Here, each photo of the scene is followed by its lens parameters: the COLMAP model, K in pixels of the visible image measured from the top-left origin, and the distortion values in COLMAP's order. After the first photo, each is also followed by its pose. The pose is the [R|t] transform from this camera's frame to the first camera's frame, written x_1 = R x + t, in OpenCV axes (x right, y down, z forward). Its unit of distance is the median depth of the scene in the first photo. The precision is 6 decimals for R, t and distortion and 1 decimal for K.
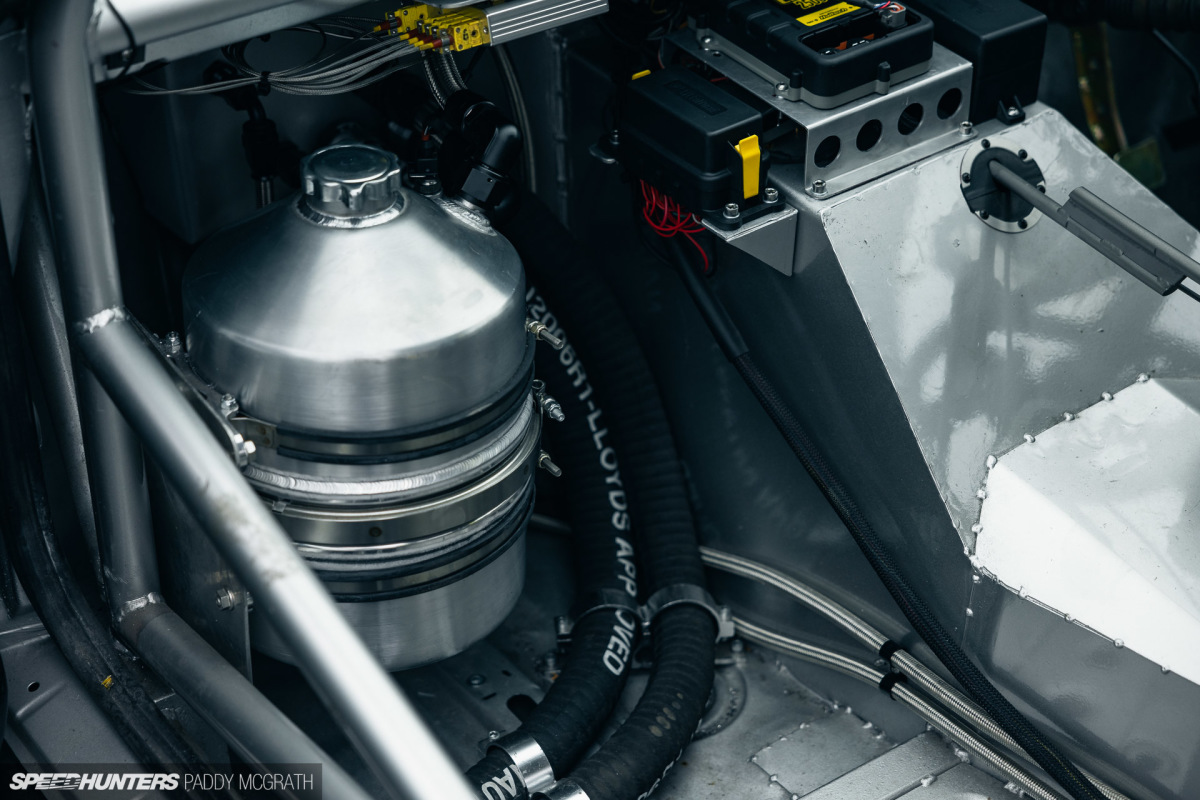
lens RADIAL K [[2320.6, 0, 597.2], [0, 2320.6, 405.4], [0, 0, 1]] dist [0.022956, 0.000000]
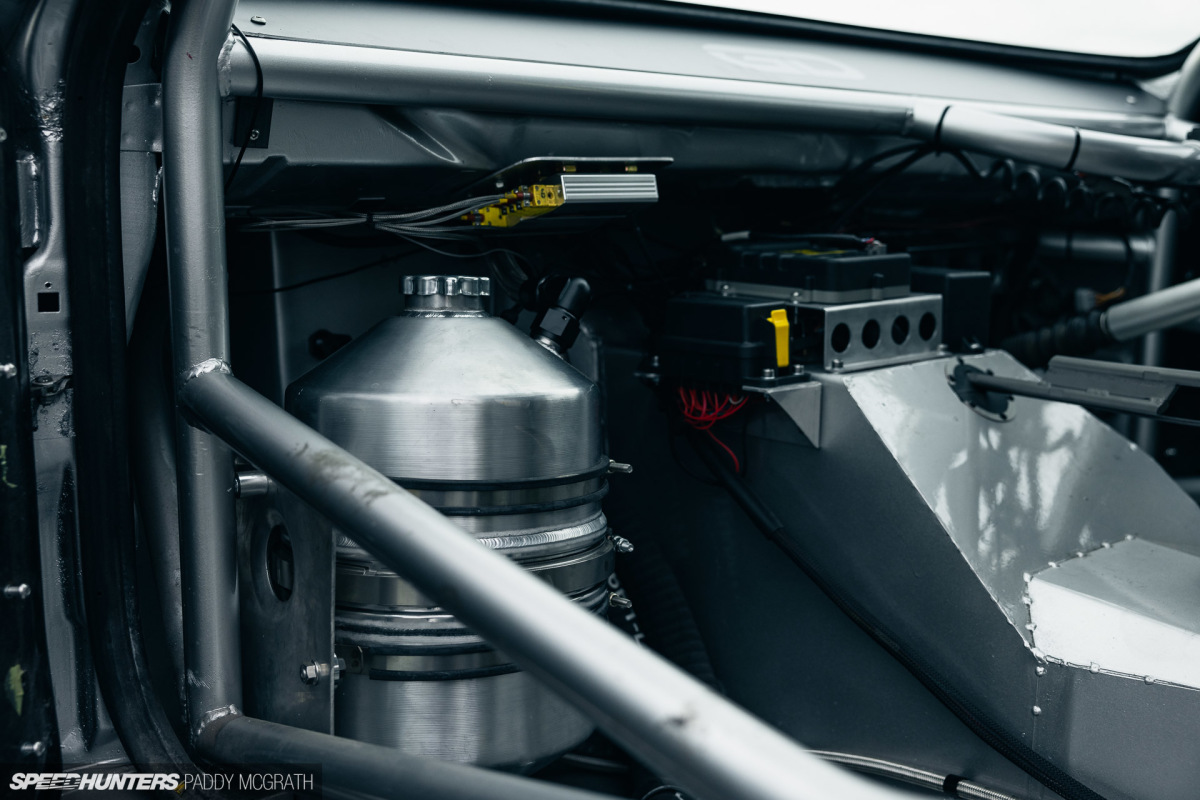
lens RADIAL K [[1369.3, 0, 597.2], [0, 1369.3, 386.3], [0, 0, 1]] dist [-0.004675, 0.000000]
pose [[0.998103, -0.016614, 0.059280, -0.066372], [0.042072, 0.887044, -0.459764, 0.227163], [-0.044945, 0.461386, 0.886060, 0.395716]]
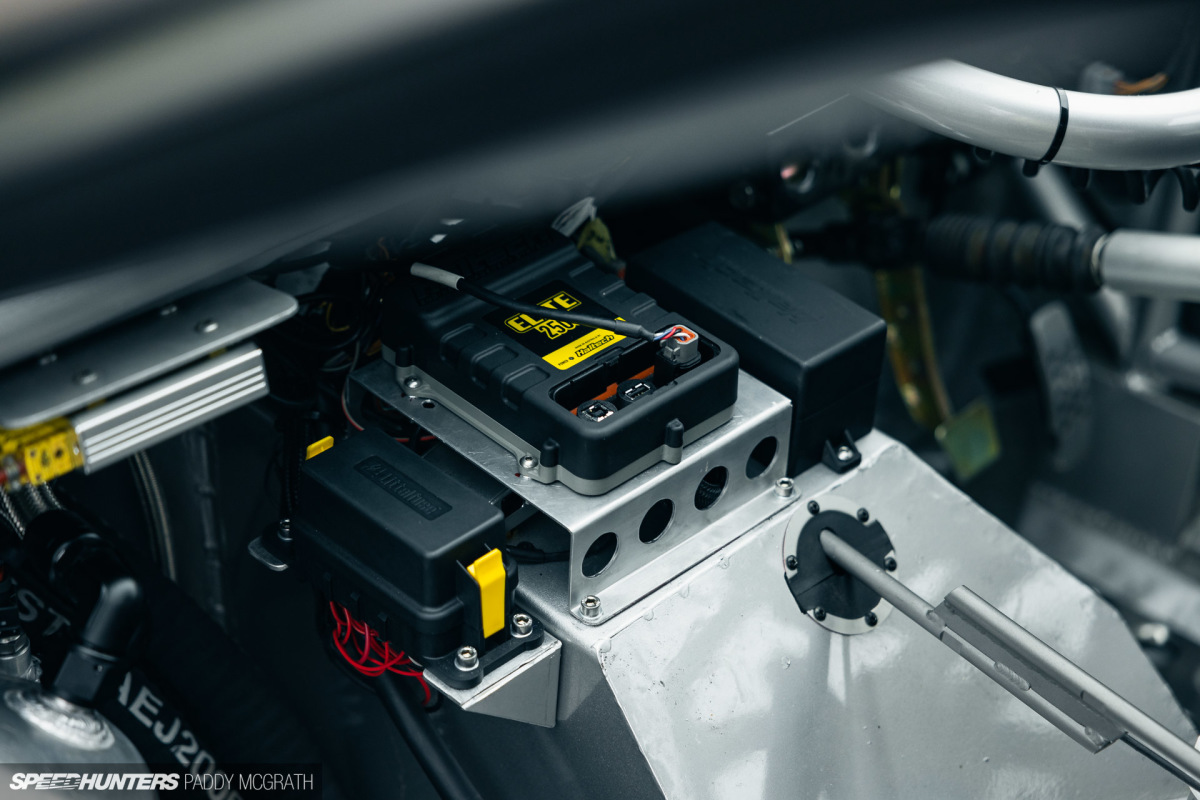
lens RADIAL K [[2320.6, 0, 596.0], [0, 2320.6, 401.2], [0, 0, 1]] dist [0.022956, 0.000000]
pose [[0.988350, -0.053470, 0.142498, 0.002637], [0.053911, 0.998545, 0.000768, -0.154389], [-0.142331, 0.006924, 0.989795, 0.318677]]
